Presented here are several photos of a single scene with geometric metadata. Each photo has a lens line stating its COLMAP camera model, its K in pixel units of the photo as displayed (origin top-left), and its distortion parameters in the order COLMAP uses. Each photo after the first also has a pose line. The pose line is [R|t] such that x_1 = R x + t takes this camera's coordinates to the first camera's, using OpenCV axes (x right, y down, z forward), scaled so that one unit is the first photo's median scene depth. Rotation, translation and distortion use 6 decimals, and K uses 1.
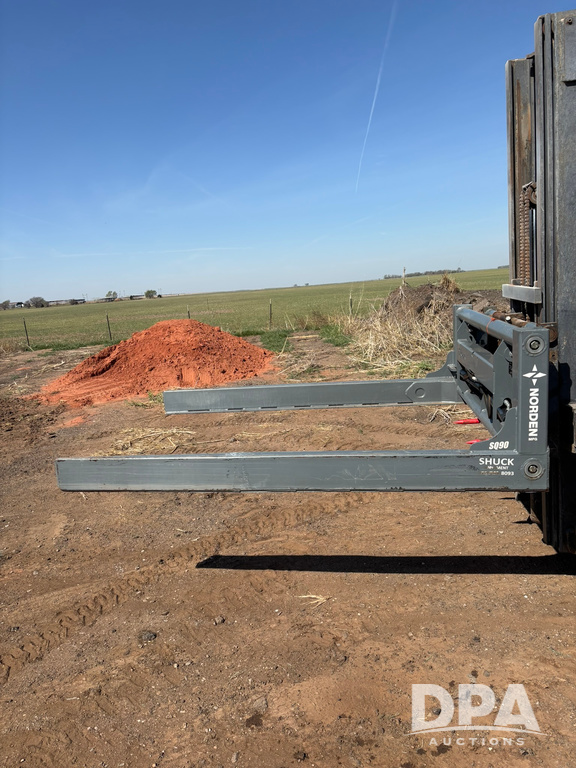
lens RADIAL K [[581.3, 0, 284.8], [0, 581.3, 384.4], [0, 0, 1]] dist [0.050677, -0.026699]
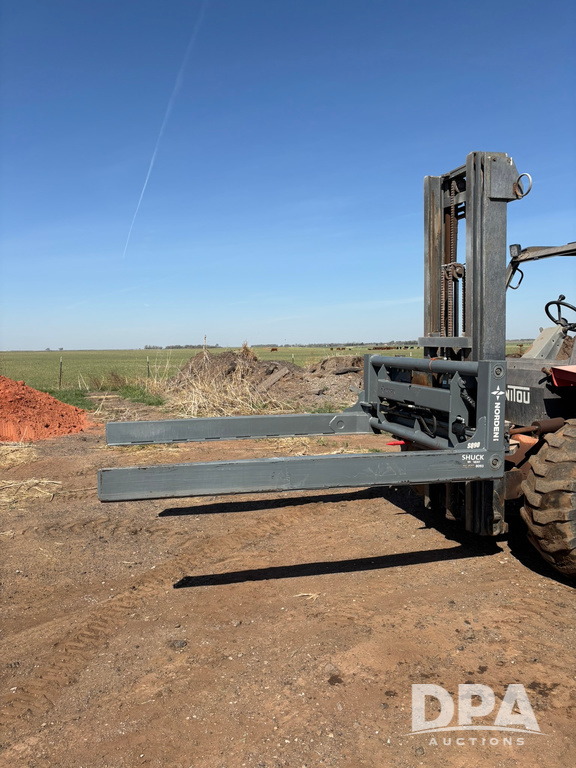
lens RADIAL K [[581.3, 0, 287.9], [0, 581.3, 386.3], [0, 0, 1]] dist [0.050677, -0.026699]
pose [[0.912959, 0.038642, 0.406217, -0.474196], [0.010027, 0.993081, -0.117004, 0.099862], [-0.407927, 0.110893, 0.906255, -0.053888]]
